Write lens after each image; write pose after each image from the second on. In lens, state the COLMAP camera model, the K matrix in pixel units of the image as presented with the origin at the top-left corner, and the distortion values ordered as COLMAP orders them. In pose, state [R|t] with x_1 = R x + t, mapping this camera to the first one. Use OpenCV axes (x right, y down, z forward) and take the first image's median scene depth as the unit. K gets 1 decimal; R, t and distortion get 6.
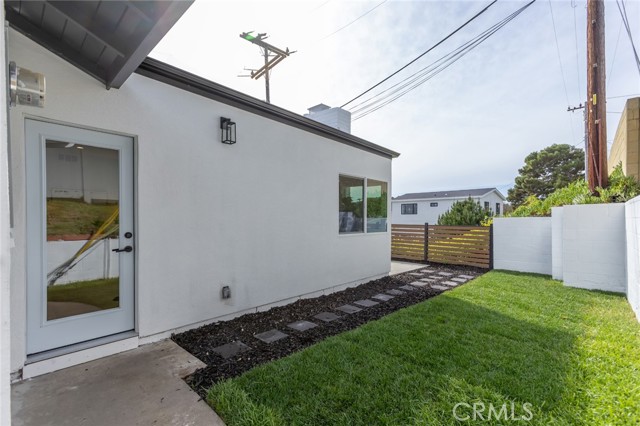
lens RADIAL K [[288.9, 0, 319.0], [0, 288.9, 217.6], [0, 0, 1]] dist [0.002126, 0.001194]
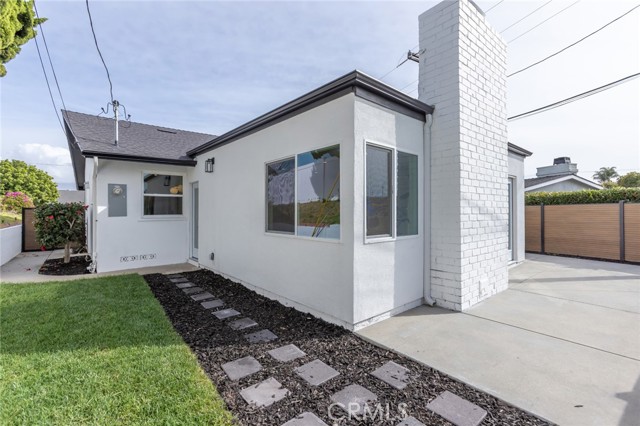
lens RADIAL K [[287.1, 0, 318.5], [0, 287.1, 214.1], [0, 0, 1]] dist [-0.013616, 0.010386]
pose [[-0.105973, -0.000420, -0.994369, 0.721494], [-0.000796, 1.000000, -0.000338, 0.001908], [0.994369, 0.000756, -0.105973, 0.985050]]
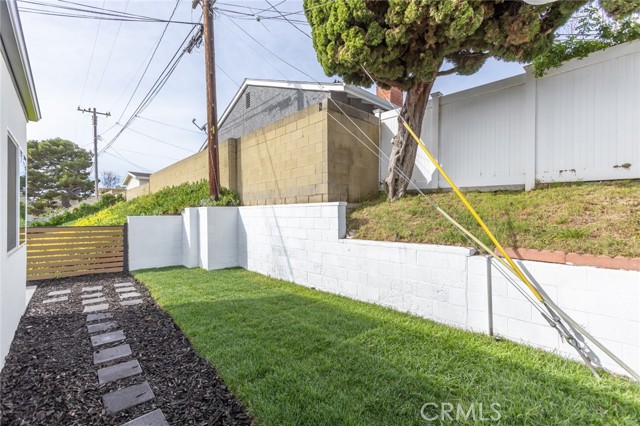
lens RADIAL K [[287.1, 0, 318.5], [0, 287.1, 214.1], [0, 0, 1]] dist [-0.013616, 0.010386]
pose [[0.079372, 0.006822, 0.996822, -0.288741], [-0.005633, 0.999964, -0.006395, -0.003820], [-0.996829, -0.005108, 0.079408, 0.347854]]
